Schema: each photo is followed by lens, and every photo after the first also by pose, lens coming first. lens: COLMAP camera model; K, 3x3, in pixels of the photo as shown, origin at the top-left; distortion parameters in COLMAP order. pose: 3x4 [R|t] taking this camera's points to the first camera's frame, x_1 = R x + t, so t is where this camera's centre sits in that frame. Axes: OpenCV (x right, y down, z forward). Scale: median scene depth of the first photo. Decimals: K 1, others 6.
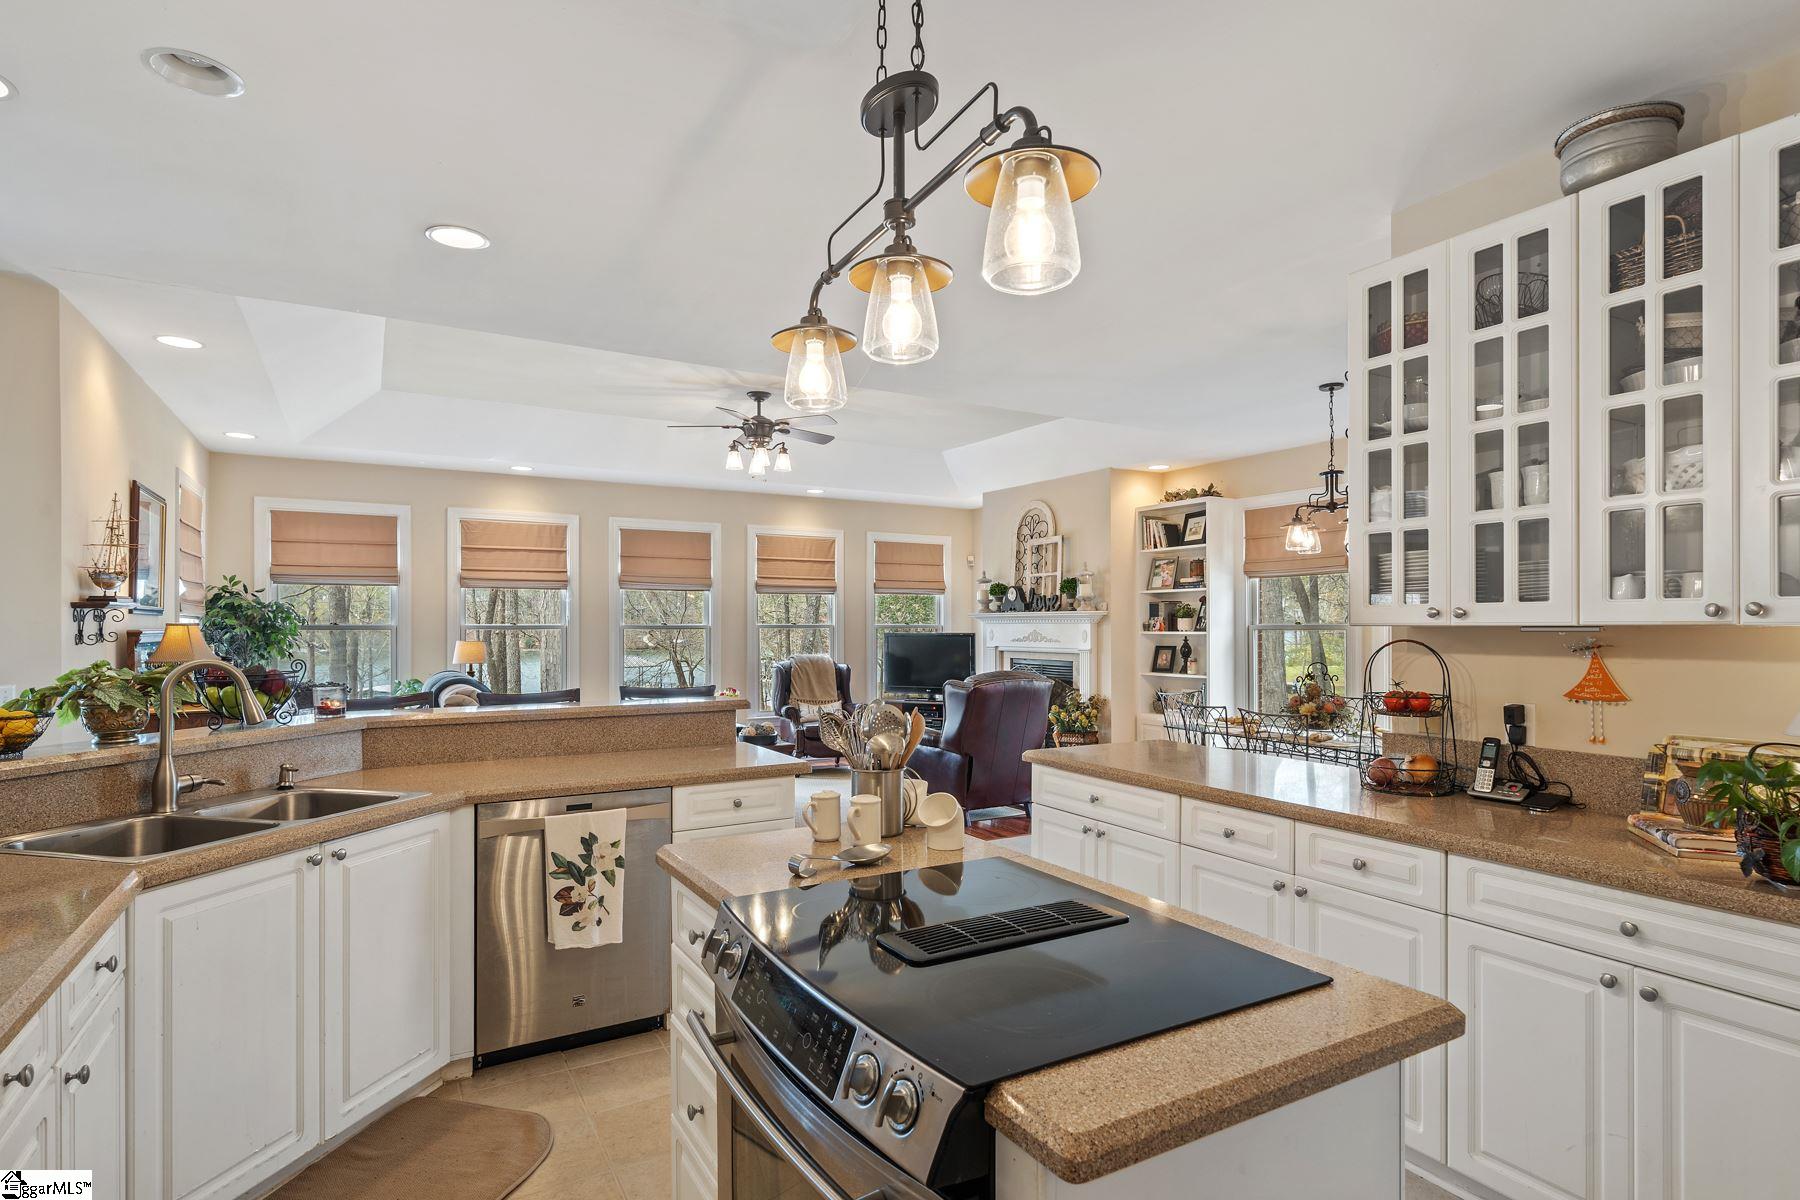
lens RADIAL K [[915.0, 0, 895.9], [0, 915.0, 618.0], [0, 0, 1]] dist [-0.004692, -0.000133]
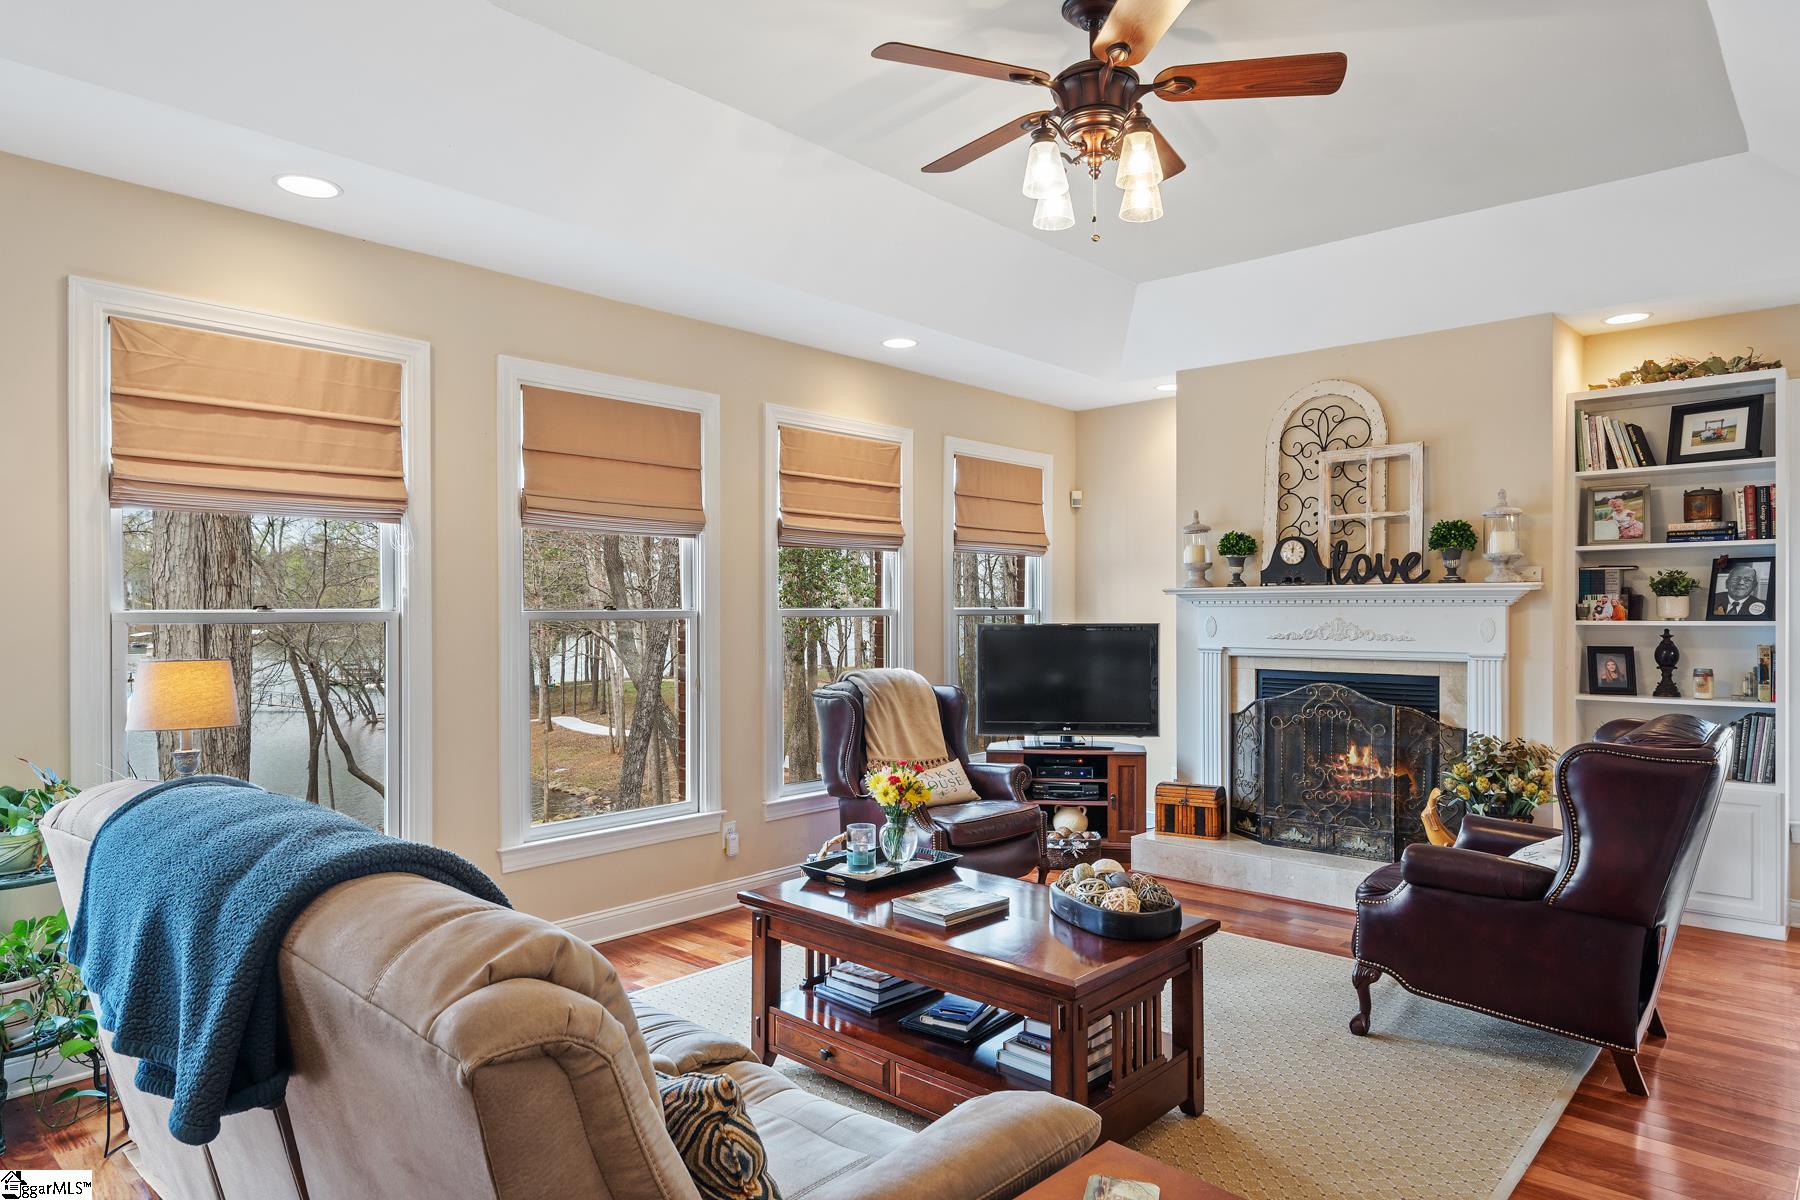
lens RADIAL K [[1075.2, 0, 901.2], [0, 1075.2, 616.4], [0, 0, 1]] dist [0.000565, -0.000302]
pose [[0.951775, -0.004182, 0.306767, -0.289985], [-0.000287, 0.999895, 0.014522, 0.002828], [-0.306796, -0.013910, 0.951674, 0.472022]]
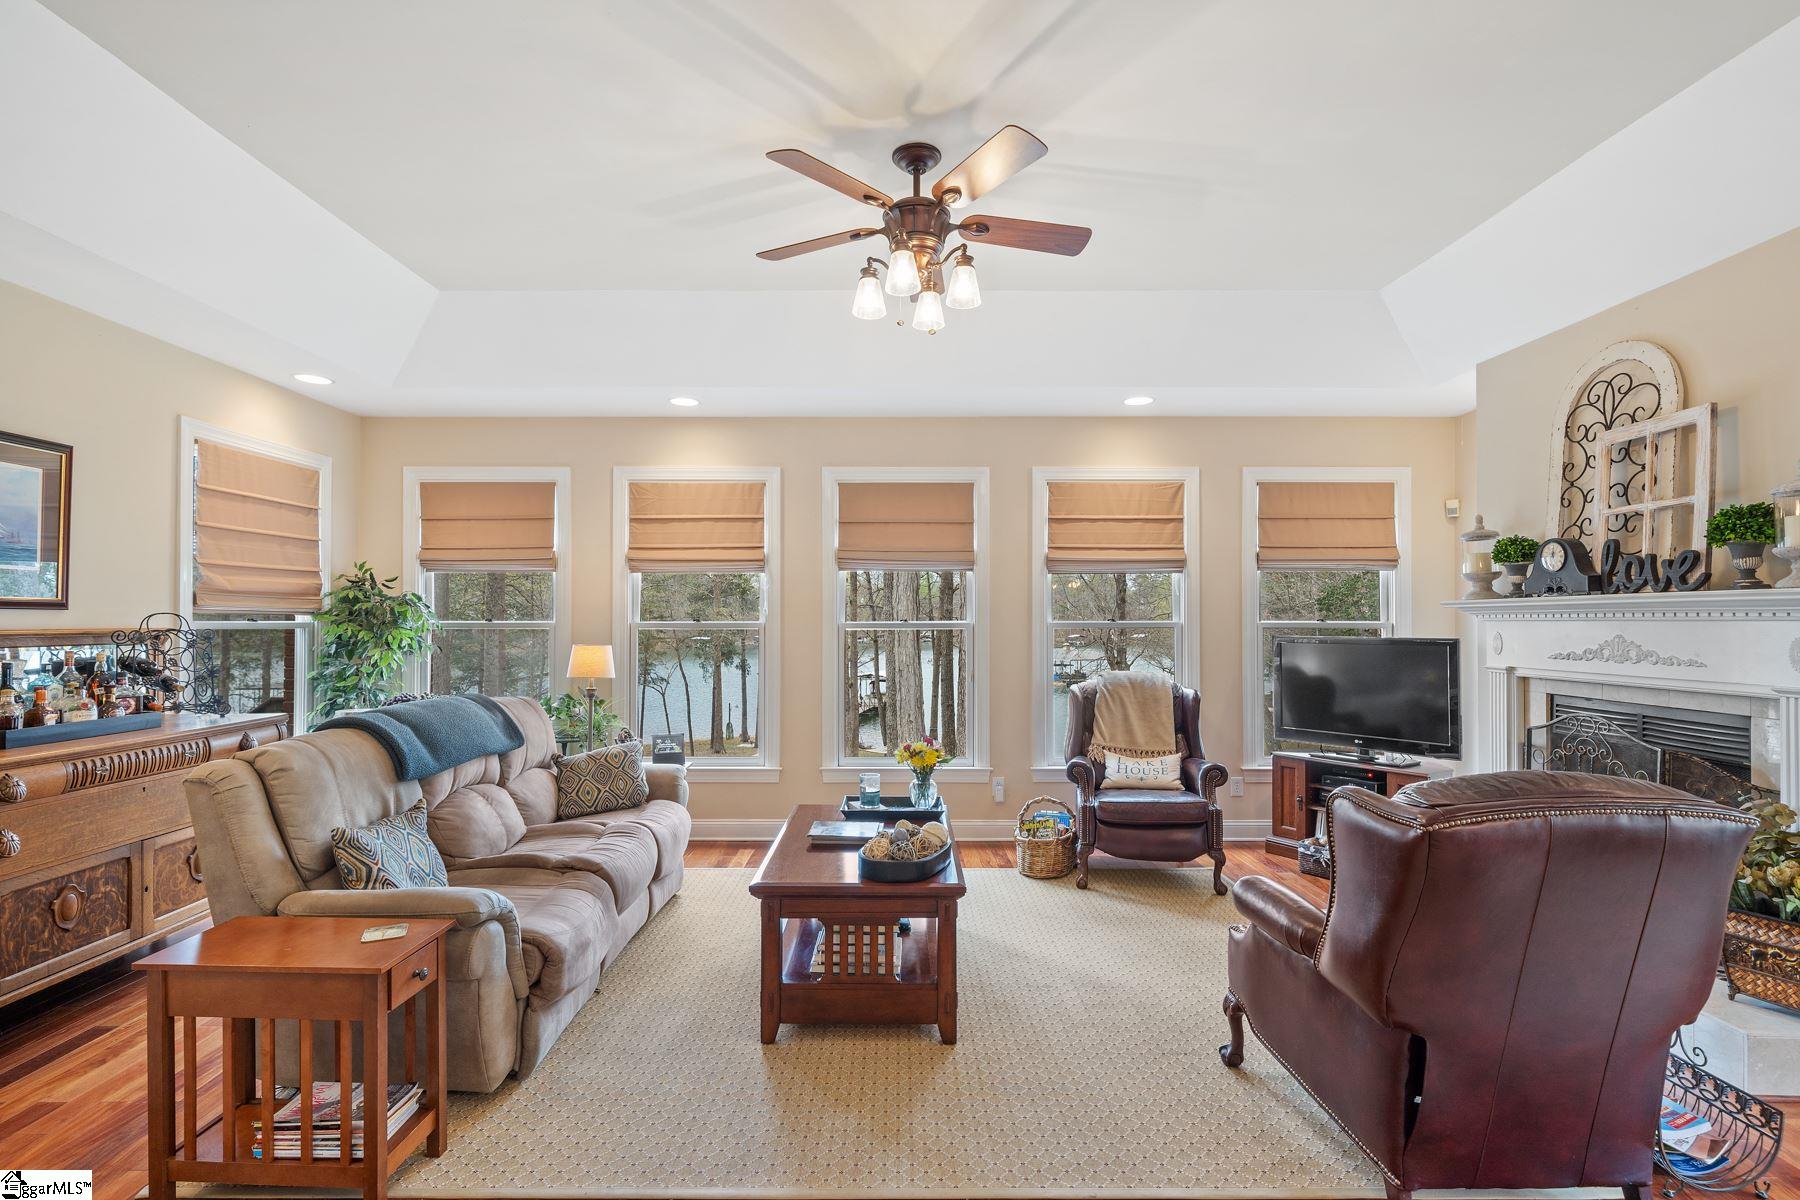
lens RADIAL K [[830.9, 0, 897.2], [0, 830.9, 614.8], [0, 0, 1]] dist [-0.000703, -0.000148]
pose [[0.866385, -0.002969, -0.499367, 0.050810], [0.002683, 0.999996, -0.001291, 0.002713], [0.499369, -0.000222, 0.866389, 0.482071]]
